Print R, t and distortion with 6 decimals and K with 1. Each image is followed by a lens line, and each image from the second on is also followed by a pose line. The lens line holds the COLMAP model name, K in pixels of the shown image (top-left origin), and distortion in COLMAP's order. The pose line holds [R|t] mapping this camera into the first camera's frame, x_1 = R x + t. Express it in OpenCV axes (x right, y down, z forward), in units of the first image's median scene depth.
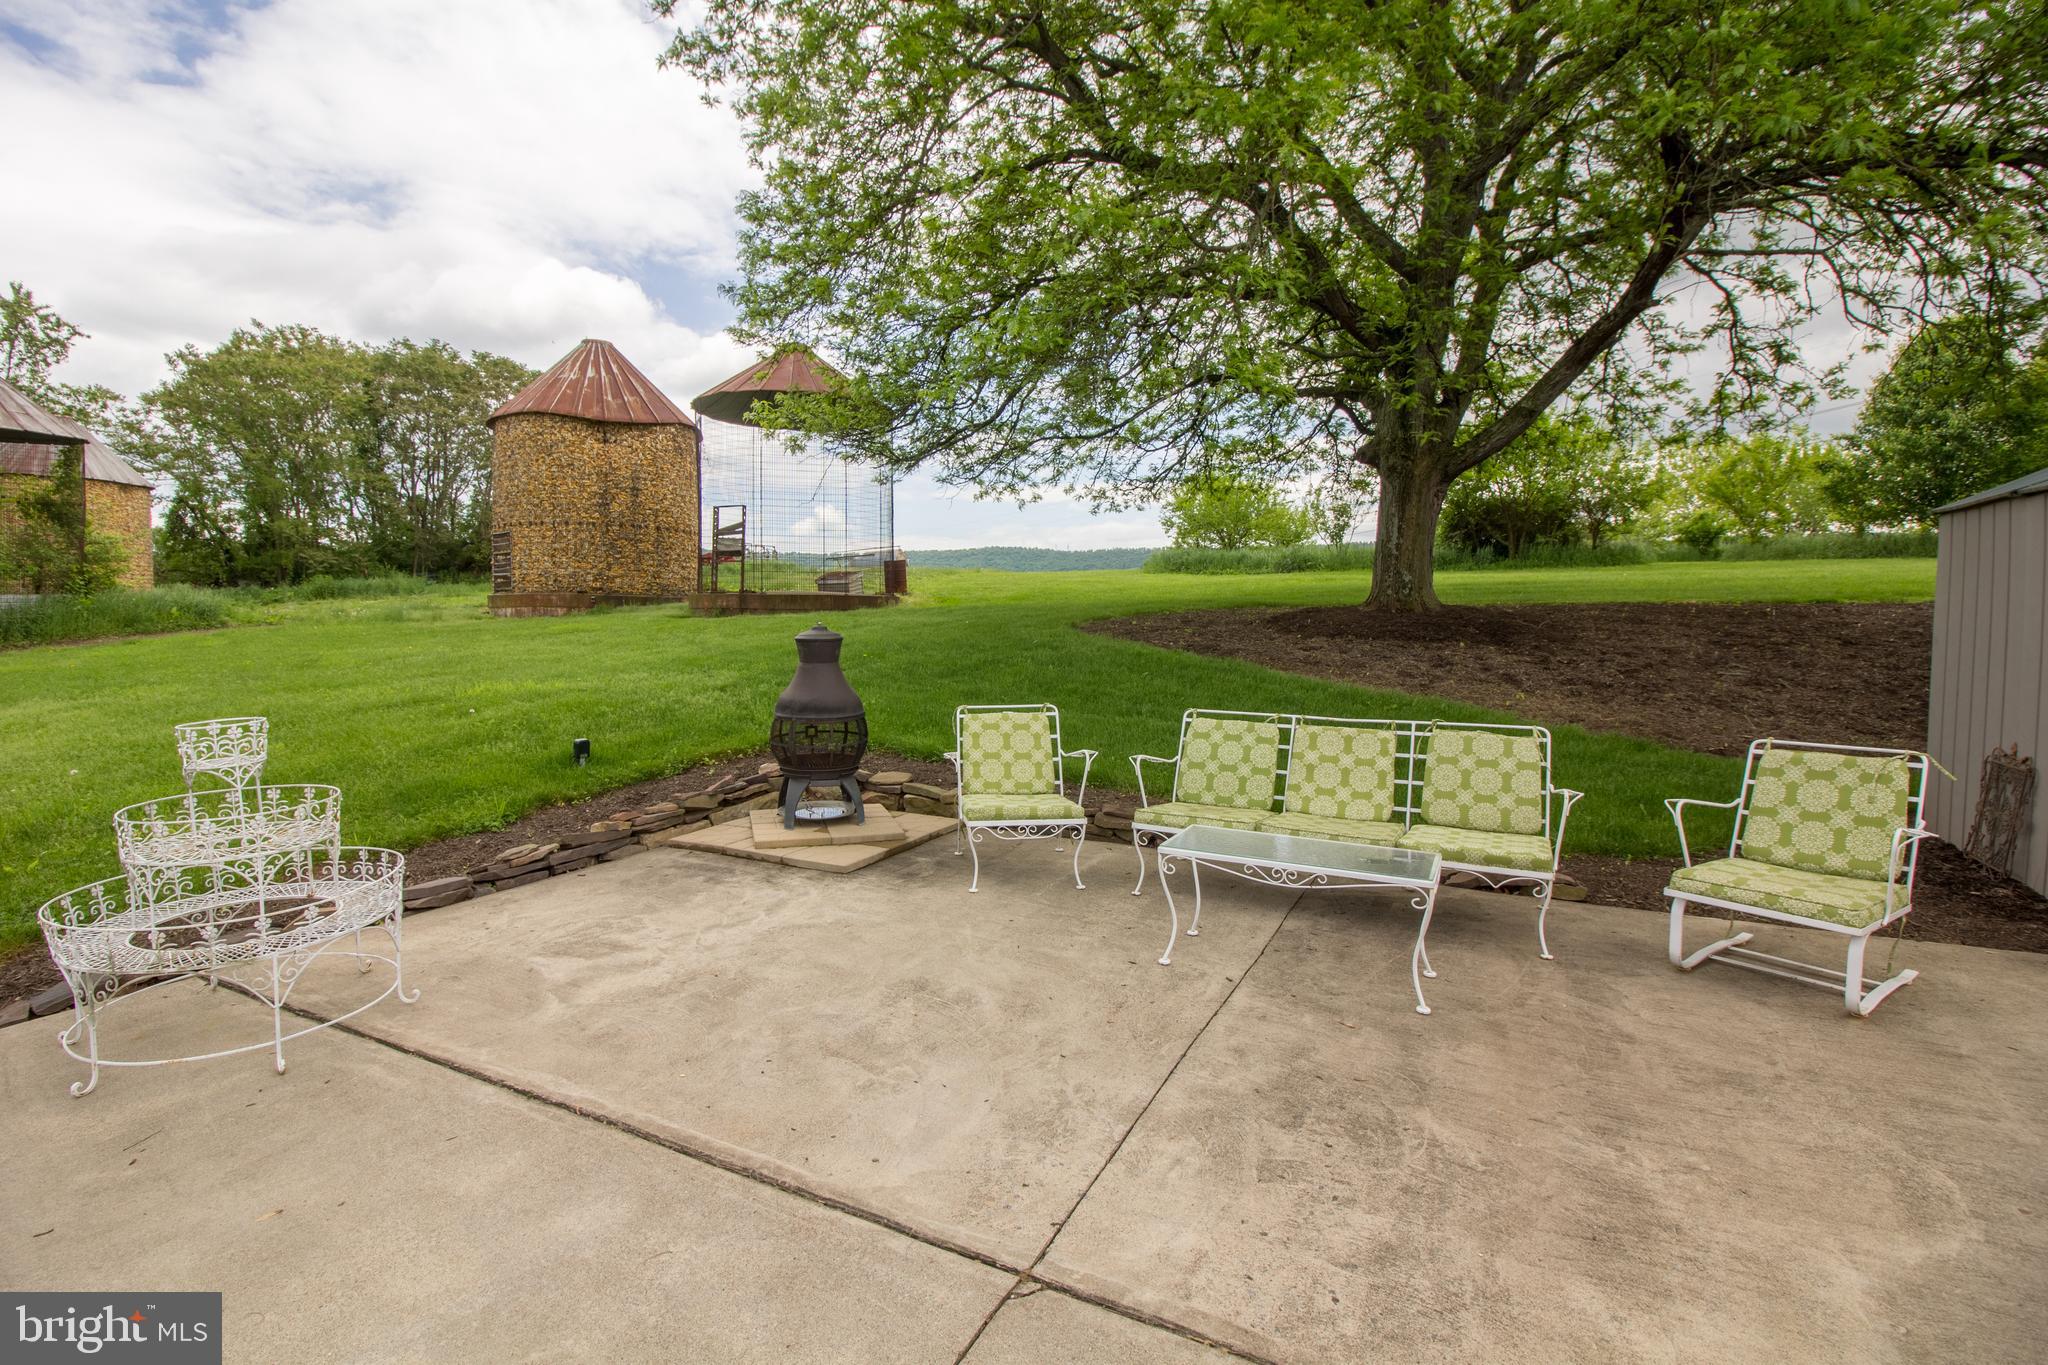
lens RADIAL K [[952.0, 0, 1019.4], [0, 952.0, 677.5], [0, 0, 1]] dist [-0.001926, -0.011414]
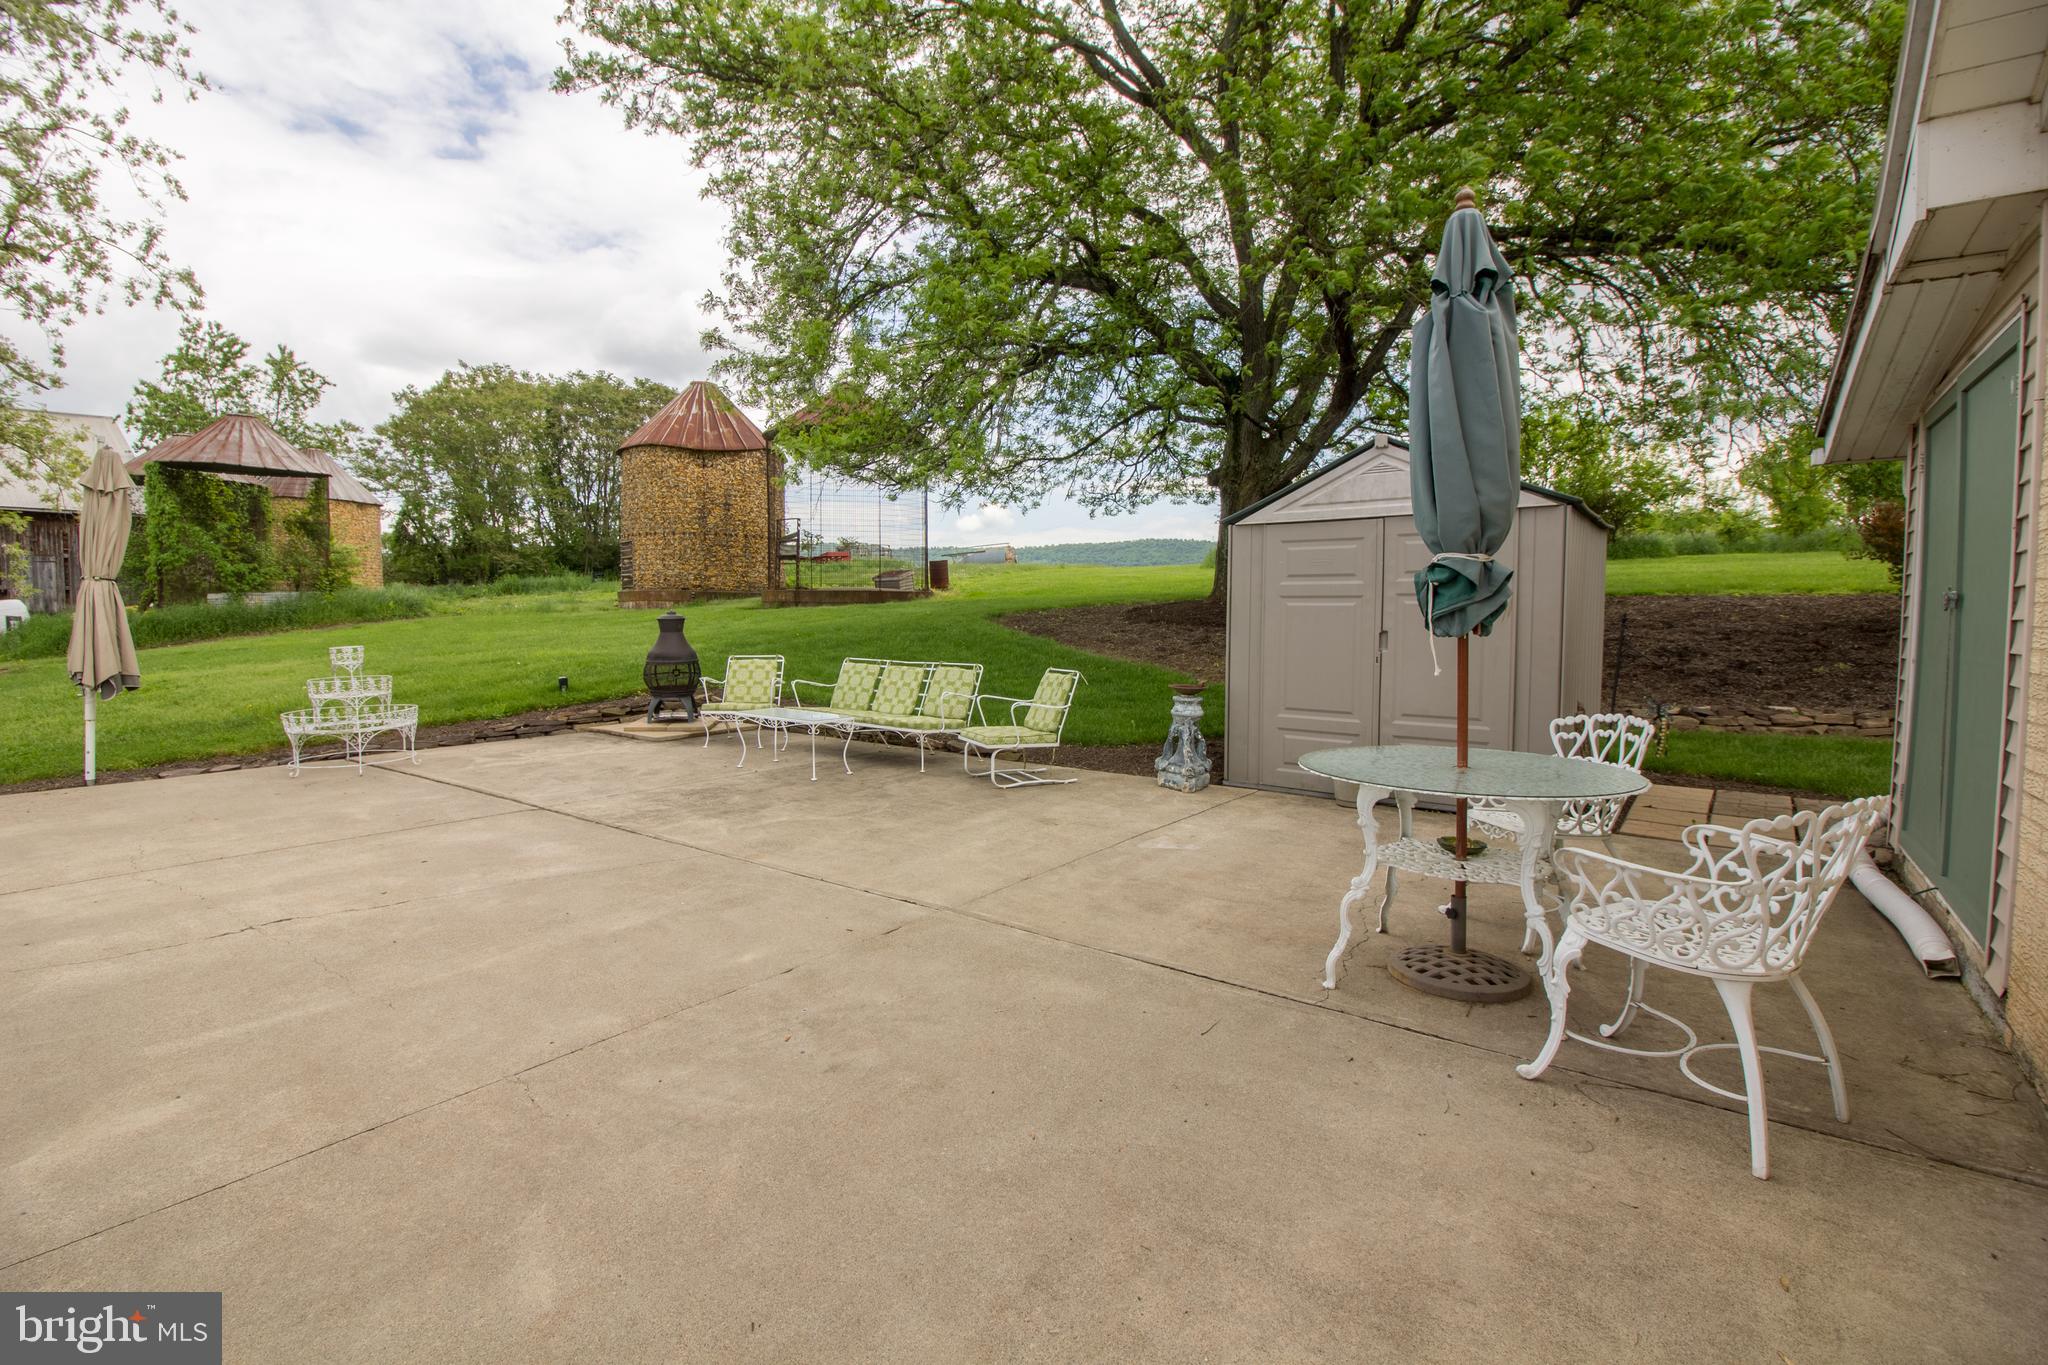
lens RADIAL K [[952.0, 0, 1016.5], [0, 952.0, 676.7], [0, 0, 1]] dist [-0.001926, -0.011414]
pose [[0.986817, 0.010779, -0.161481, 0.120696], [-0.009717, 0.999926, 0.007362, 0.008182], [0.161548, -0.005696, 0.986848, -0.110144]]
